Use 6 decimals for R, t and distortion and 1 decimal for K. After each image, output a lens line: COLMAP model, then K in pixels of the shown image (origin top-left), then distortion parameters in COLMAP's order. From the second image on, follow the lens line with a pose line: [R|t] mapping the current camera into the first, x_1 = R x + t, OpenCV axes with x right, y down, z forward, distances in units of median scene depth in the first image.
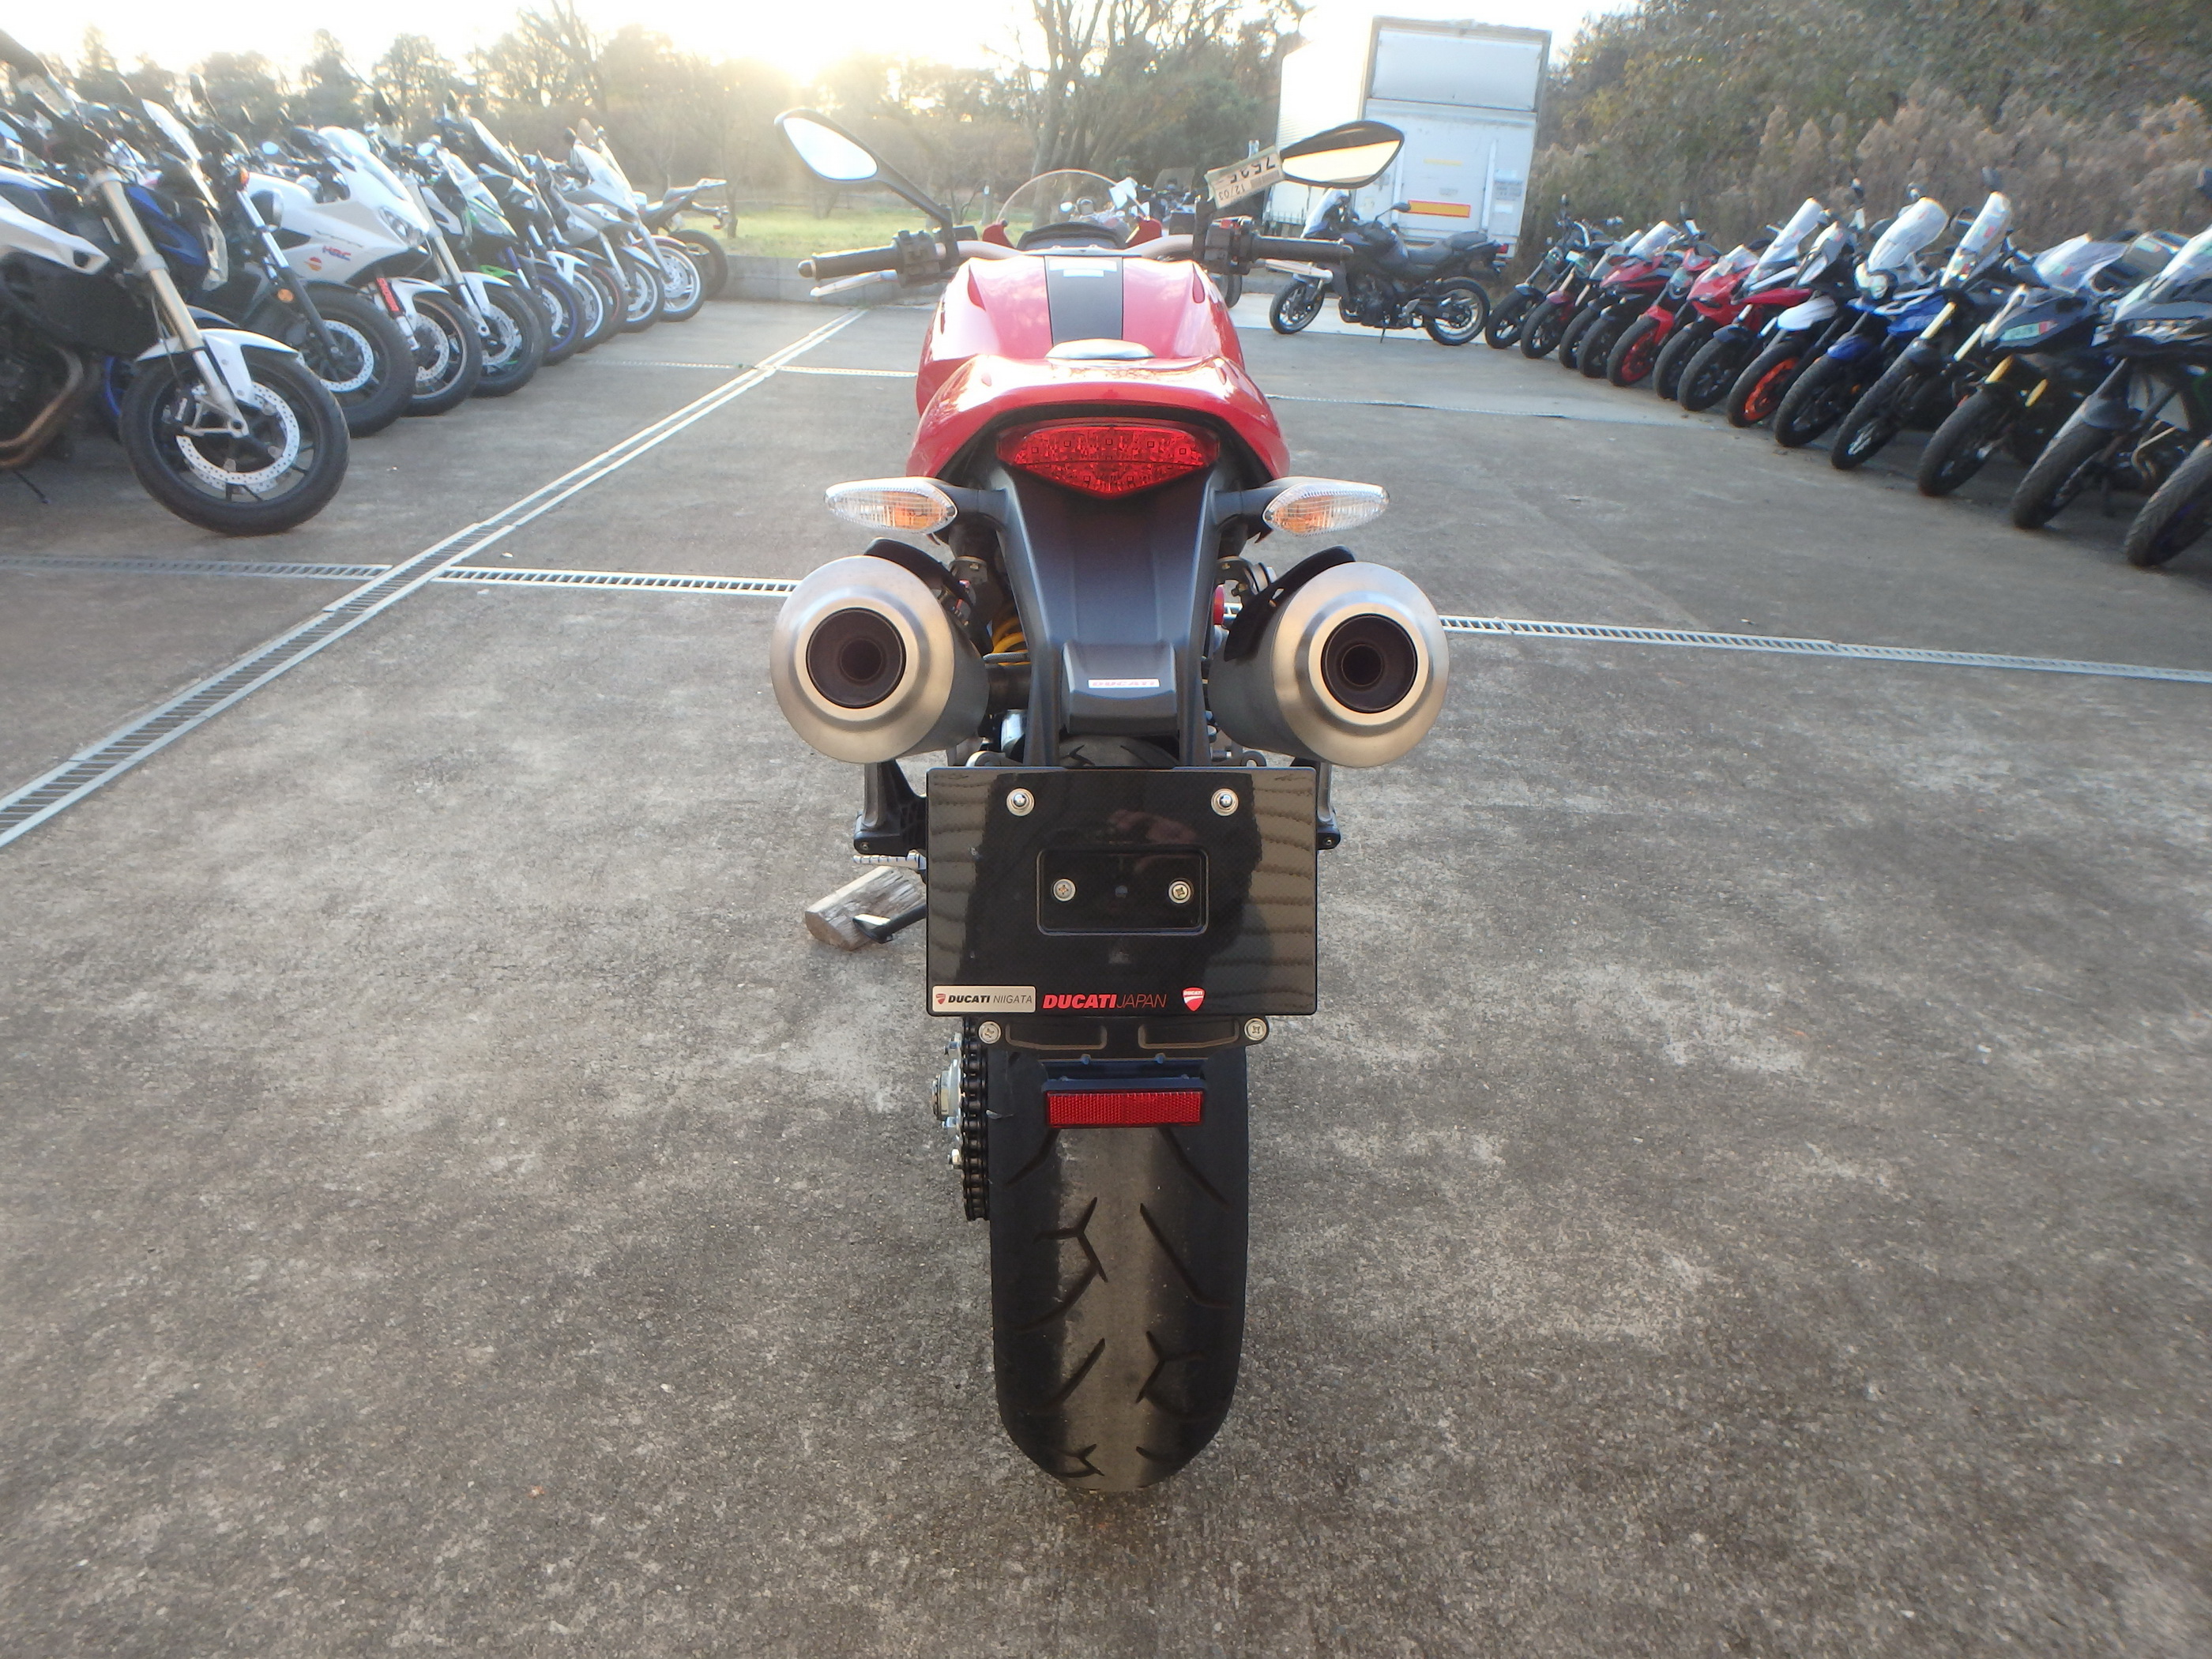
lens RADIAL K [[1388.6, 0, 1101.6], [0, 1388.6, 811.7], [0, 0, 1]] dist [-0.044579, 0.011065]
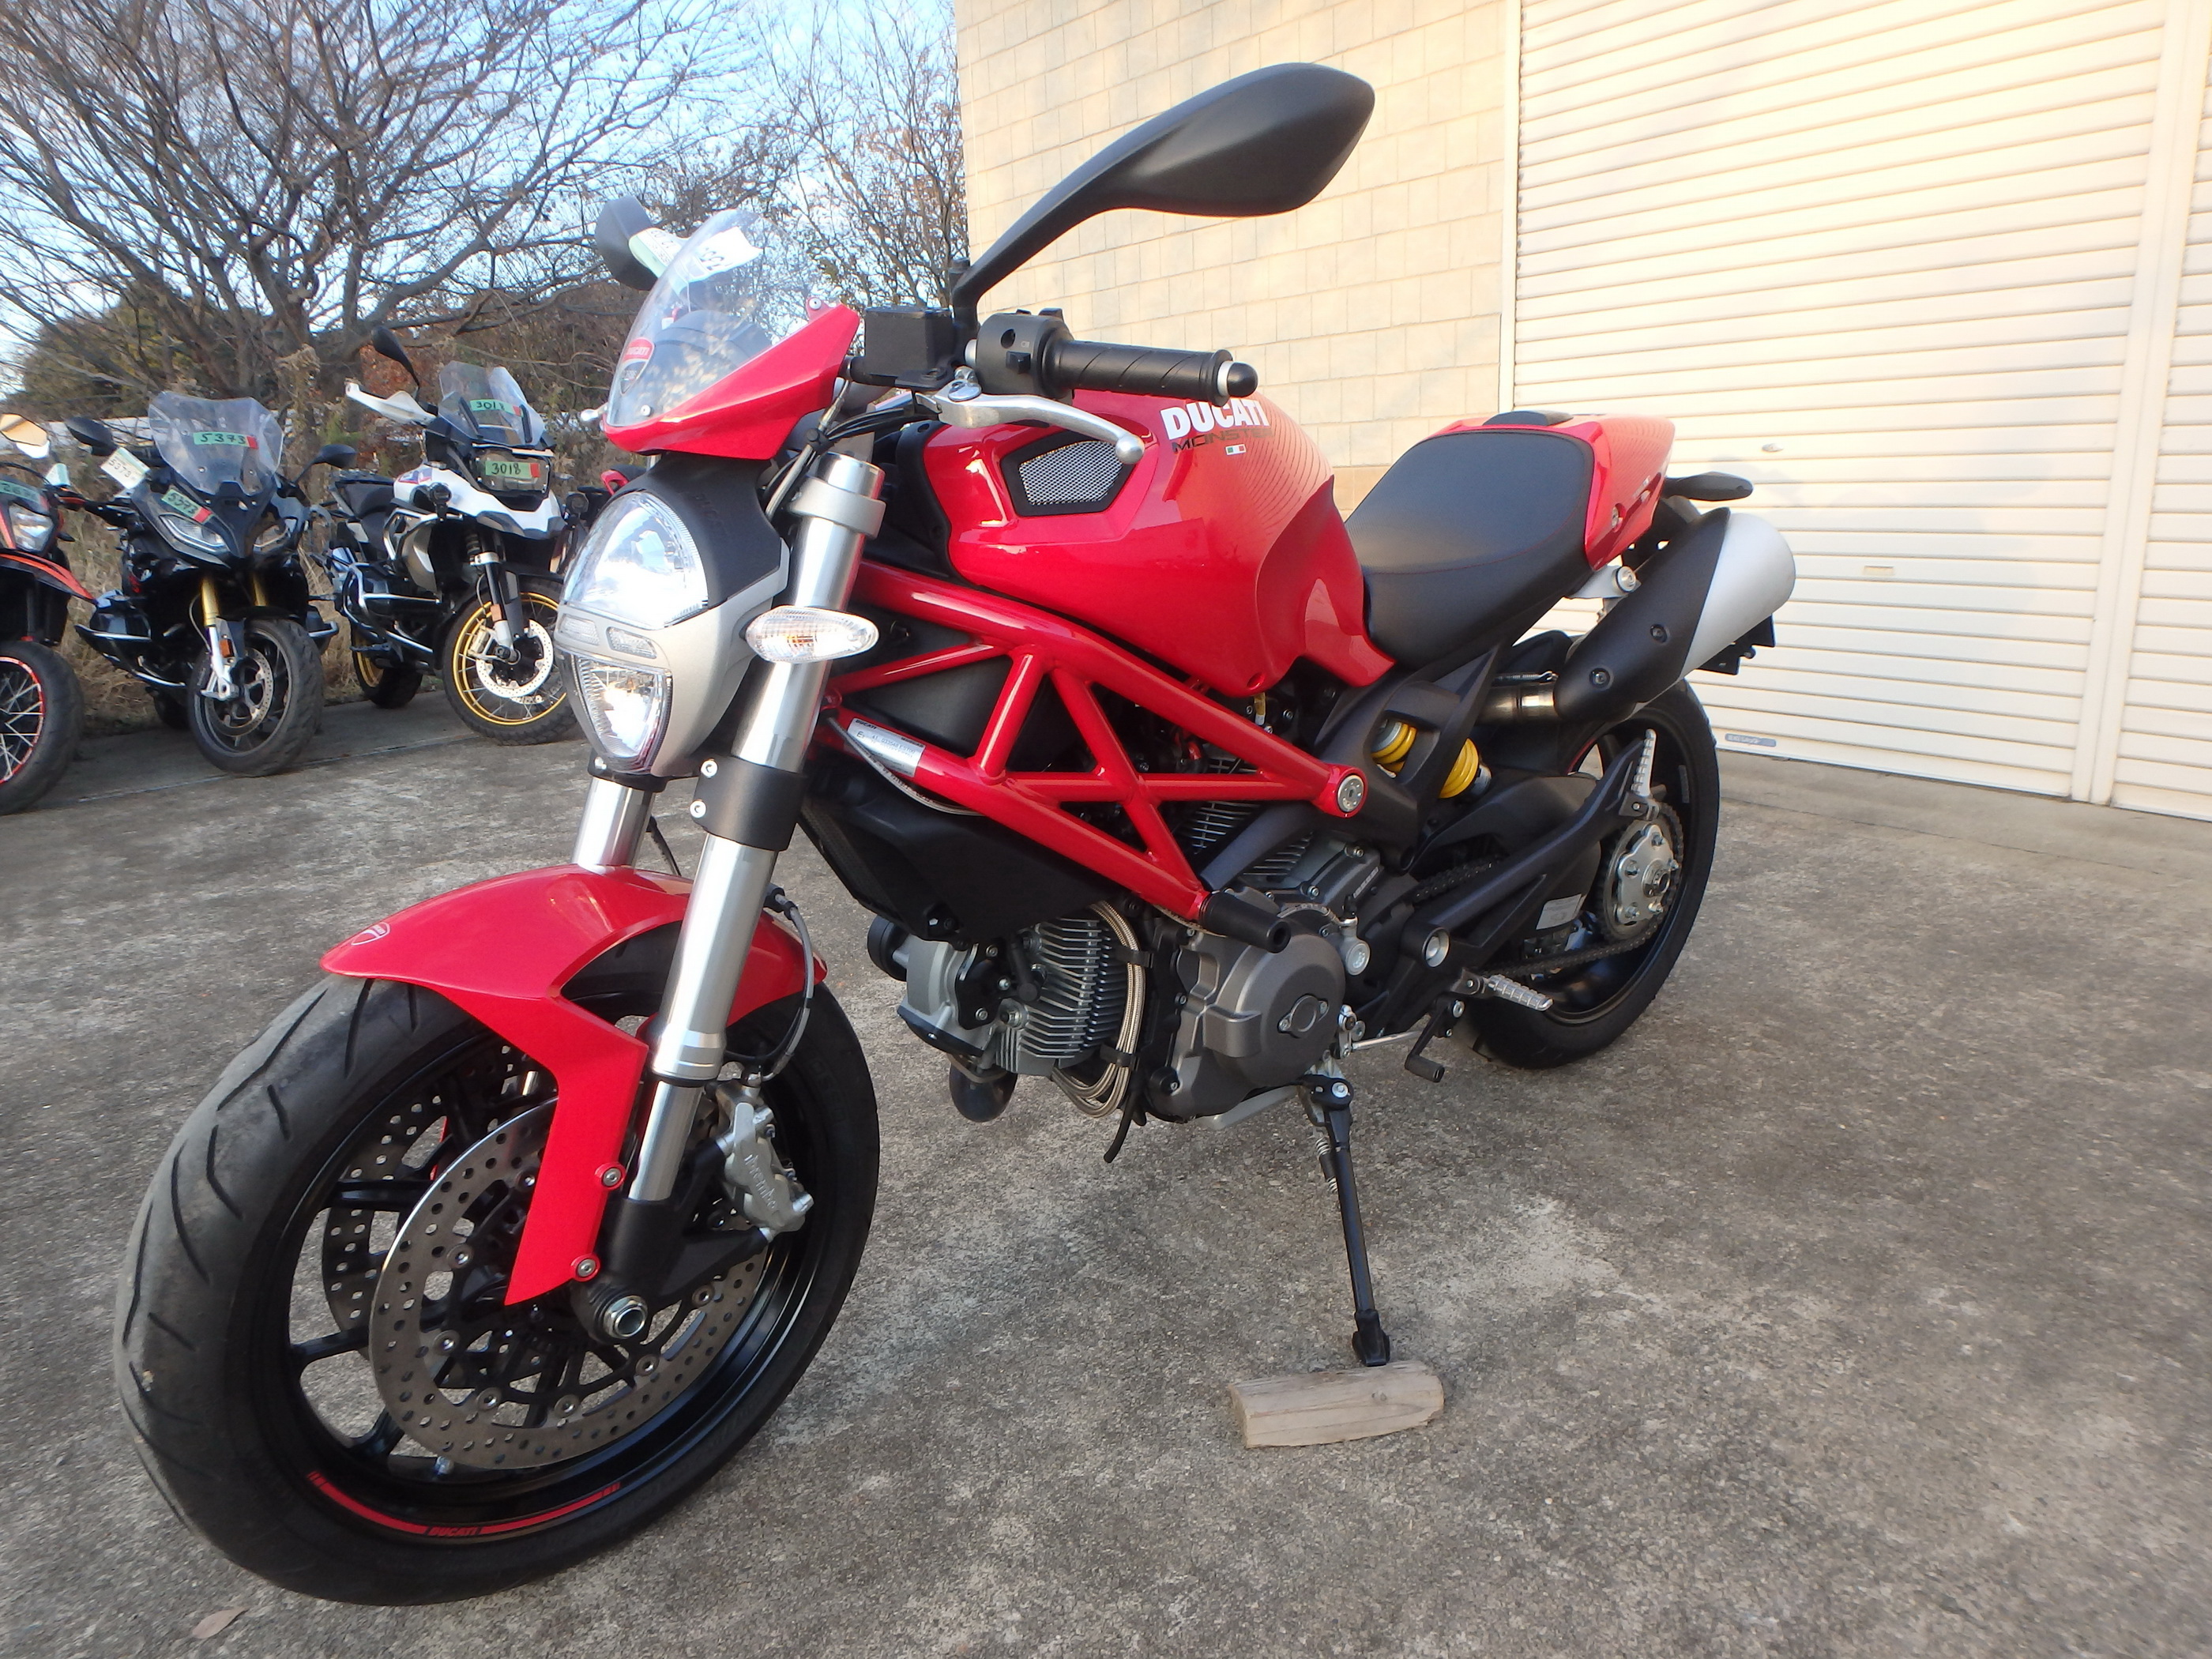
lens RADIAL K [[1388.6, 0, 1101.1], [0, 1388.6, 823.4], [0, 0, 1]] dist [-0.044579, 0.011065]
pose [[-0.606538, -0.241017, 0.757642, -0.271185], [0.329855, 0.790775, 0.515626, -0.257600], [-0.723400, 0.562659, -0.400135, 0.623324]]
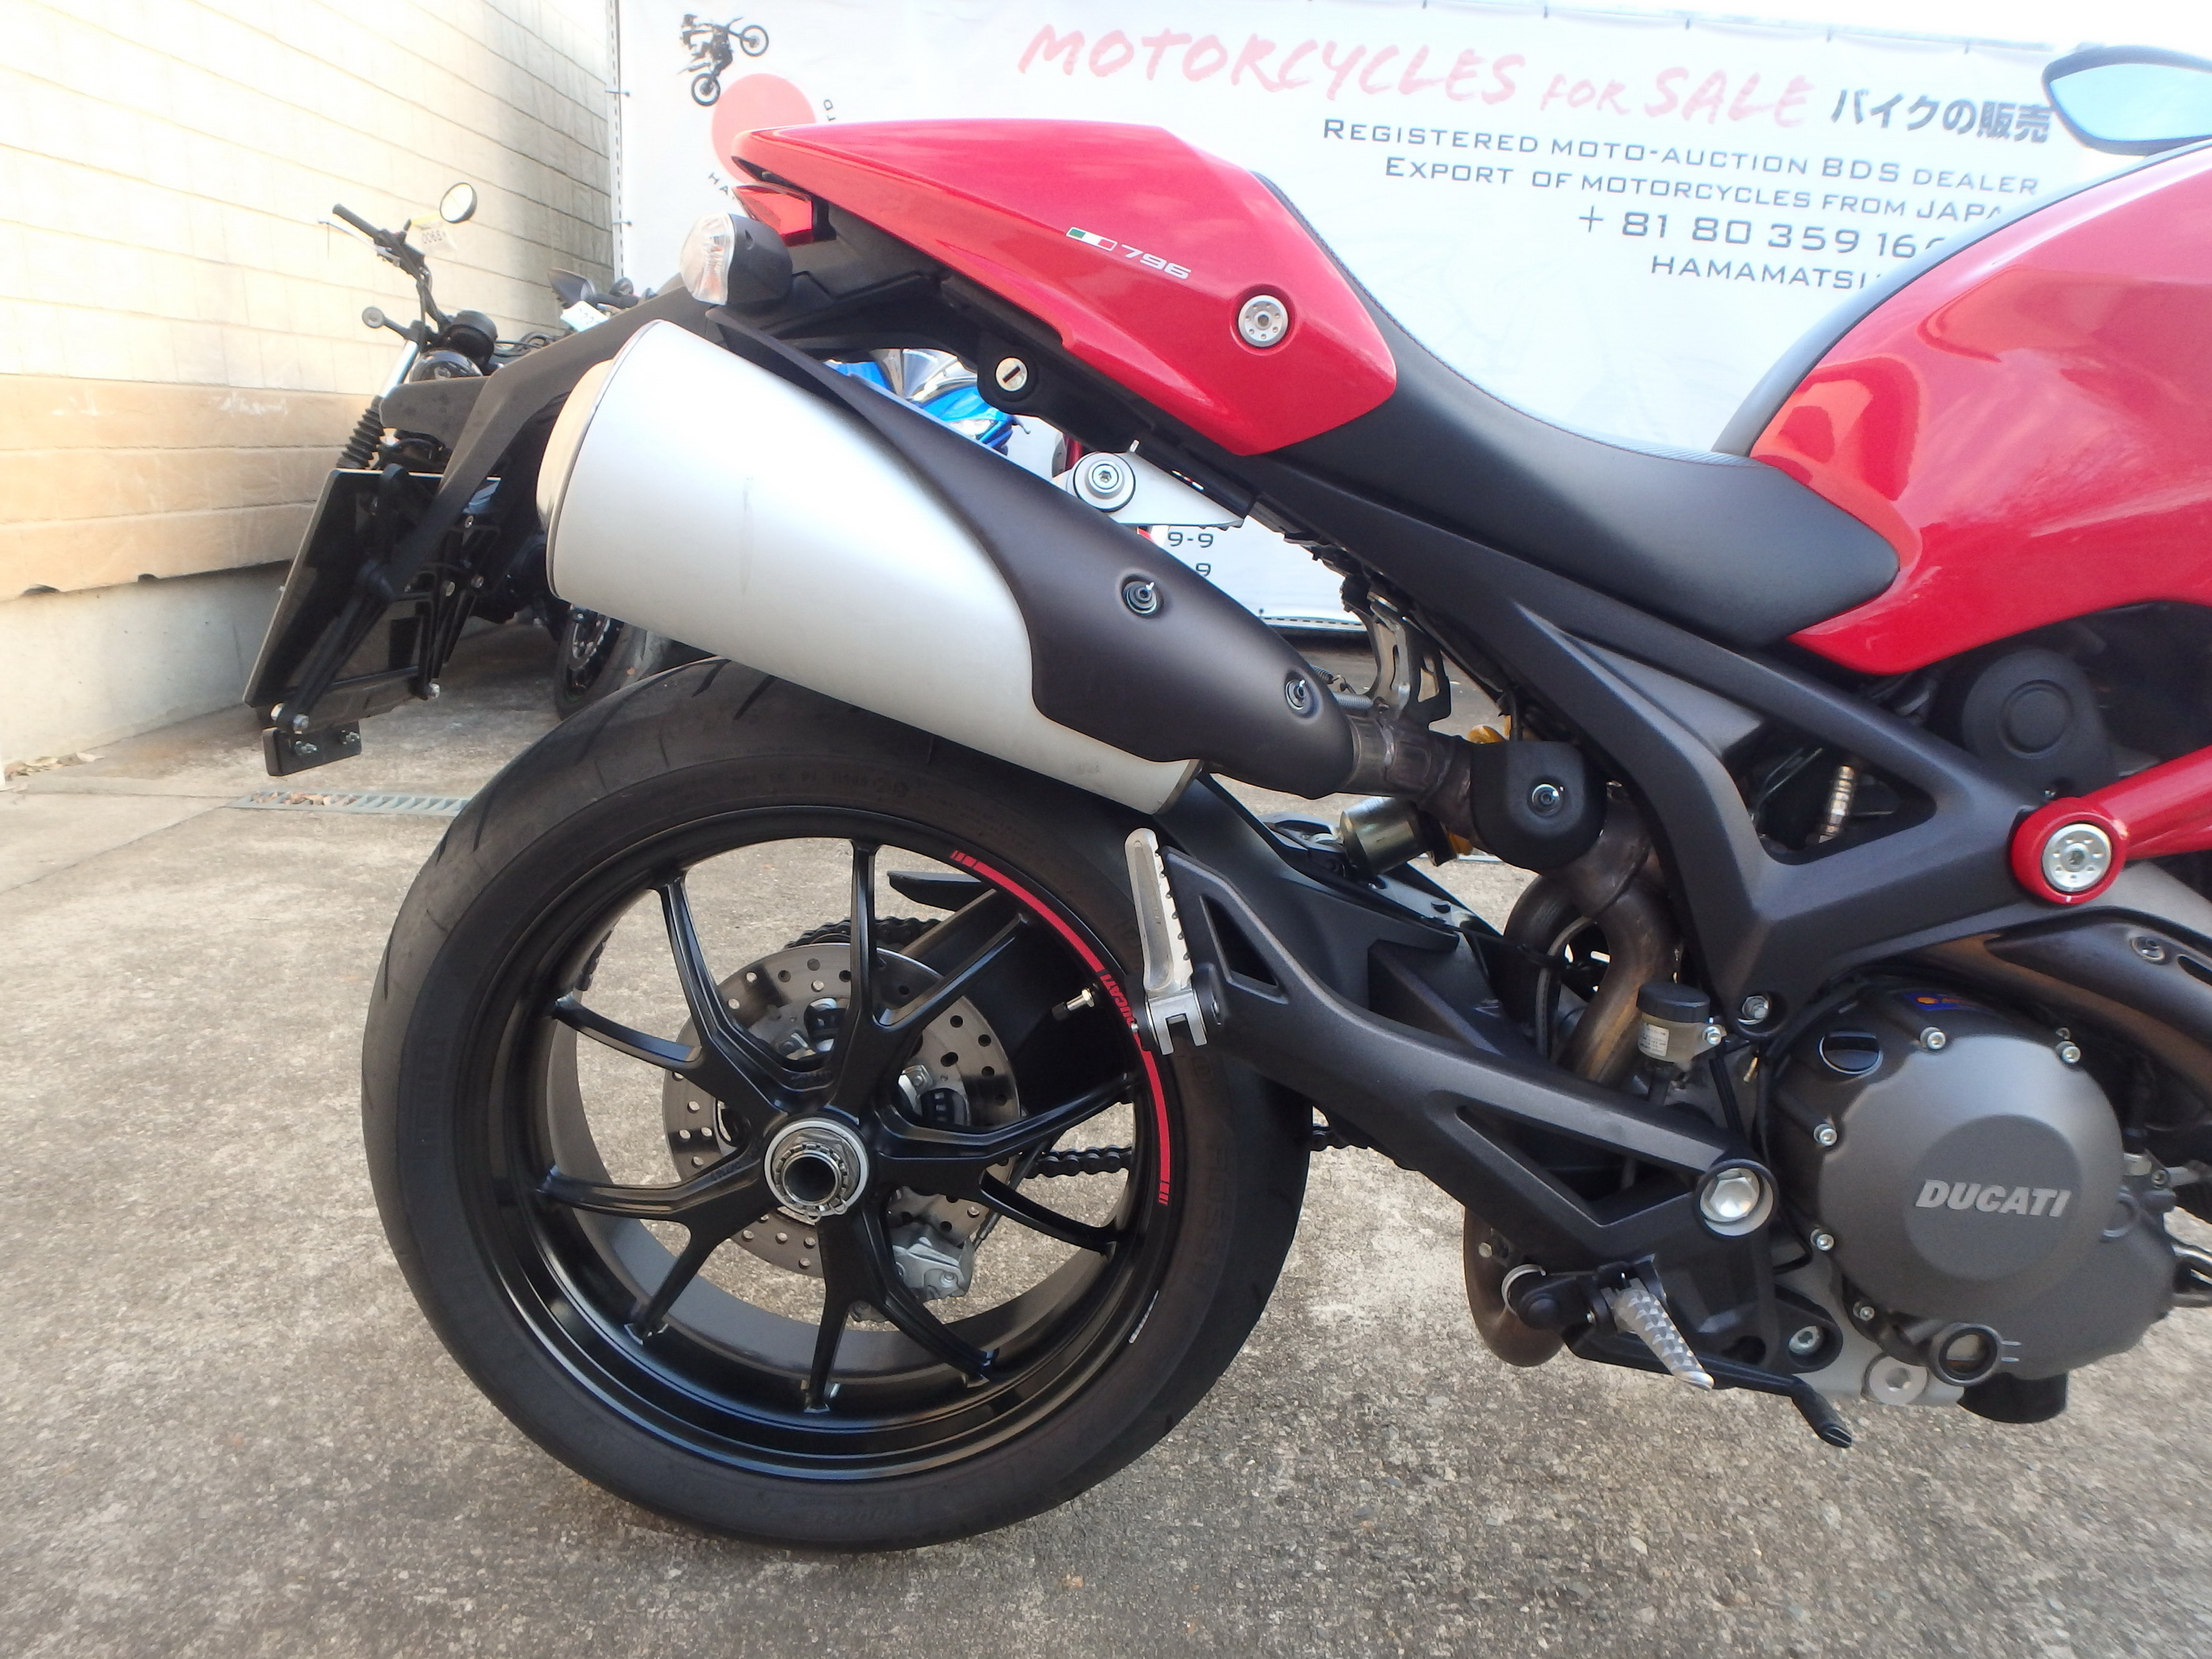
lens RADIAL K [[1388.6, 0, 1093.6], [0, 1388.6, 796.1], [0, 0, 1]] dist [-0.044579, 0.011065]
pose [[-0.056466, 0.190138, -0.980132, 0.222215], [-0.455731, 0.868552, 0.194747, -0.049799], [0.888325, 0.457673, 0.037608, 0.312594]]
